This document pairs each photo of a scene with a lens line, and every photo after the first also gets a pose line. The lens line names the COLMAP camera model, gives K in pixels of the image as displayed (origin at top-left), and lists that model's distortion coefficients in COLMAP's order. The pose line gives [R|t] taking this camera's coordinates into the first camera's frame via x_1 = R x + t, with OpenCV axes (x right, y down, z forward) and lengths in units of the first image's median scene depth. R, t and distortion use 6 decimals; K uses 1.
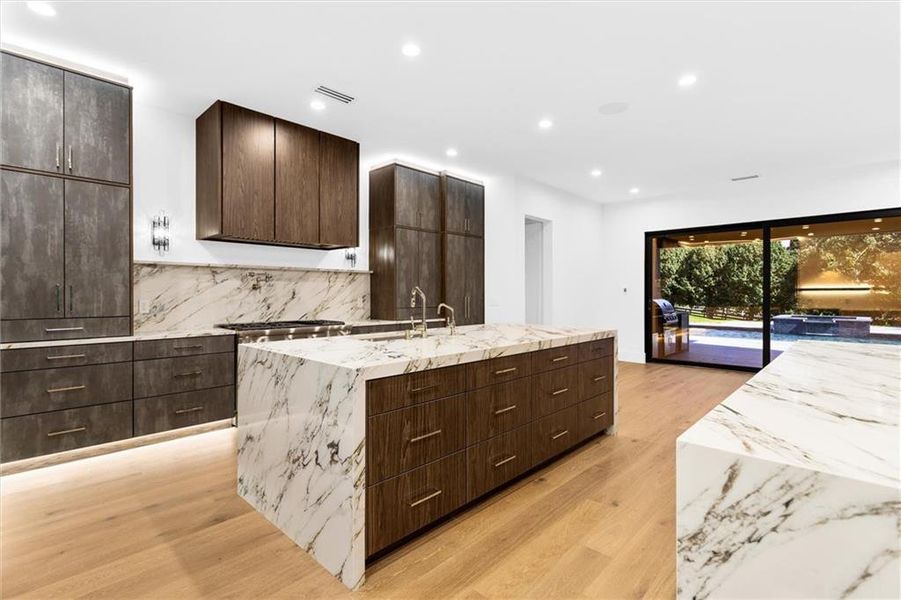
lens RADIAL K [[425.5, 0, 447.1], [0, 425.5, 294.4], [0, 0, 1]] dist [0.004463, 0.000774]
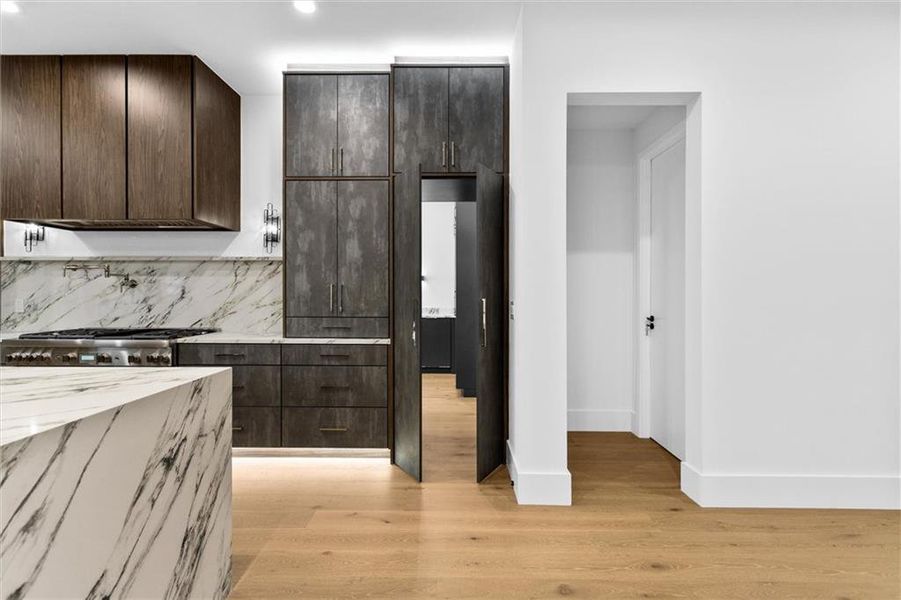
lens RADIAL K [[425.5, 0, 447.1], [0, 425.5, 294.4], [0, 0, 1]] dist [0.004463, 0.000774]
pose [[0.680795, 0.002683, -0.732469, 0.483623], [-0.002959, 0.999995, 0.000912, 0.000066], [0.732468, 0.001546, 0.680800, 0.785668]]
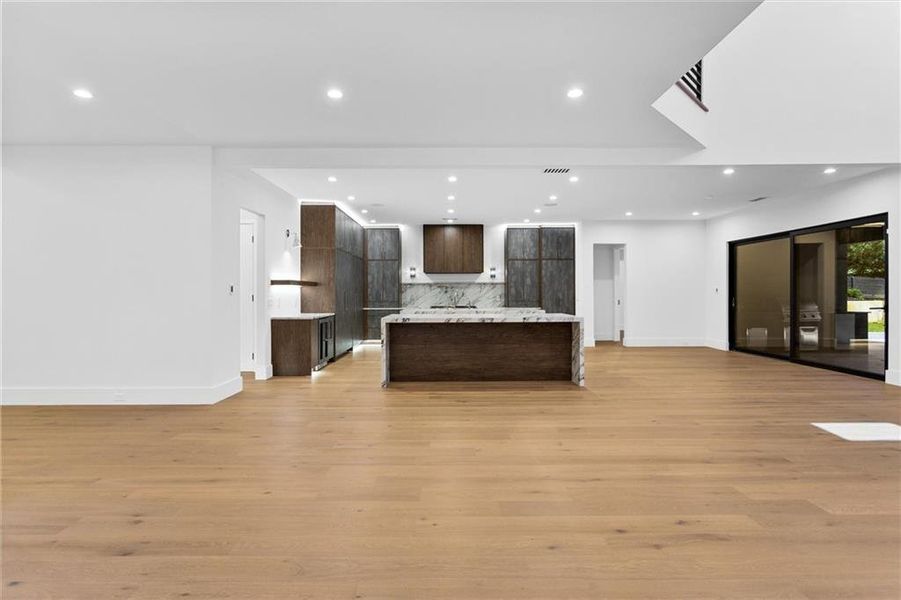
lens RADIAL K [[451.8, 0, 450.6], [0, 451.8, 290.4], [0, 0, 1]] dist [-0.001105, 0.000106]
pose [[0.696498, -0.008008, -0.717514, 1.238156], [0.003072, 0.999962, -0.008179, -0.001420], [0.717552, 0.003492, 0.696496, -0.672789]]
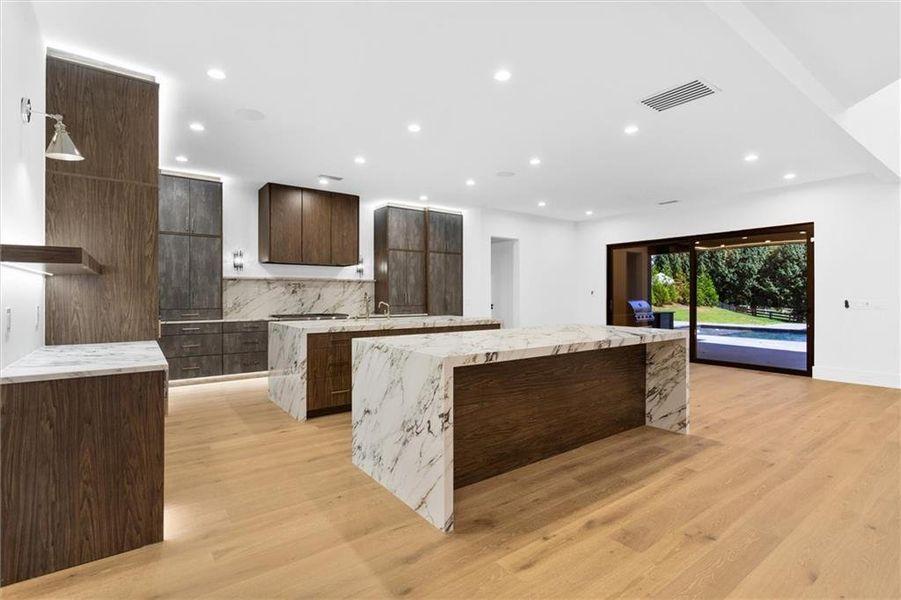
lens RADIAL K [[425.5, 0, 447.1], [0, 425.5, 294.4], [0, 0, 1]] dist [0.004463, 0.000774]
pose [[0.985187, -0.001336, -0.171477, 0.335421], [0.000666, 0.999992, -0.003965, -0.000667], [0.171481, 0.003792, 0.985180, -0.404342]]
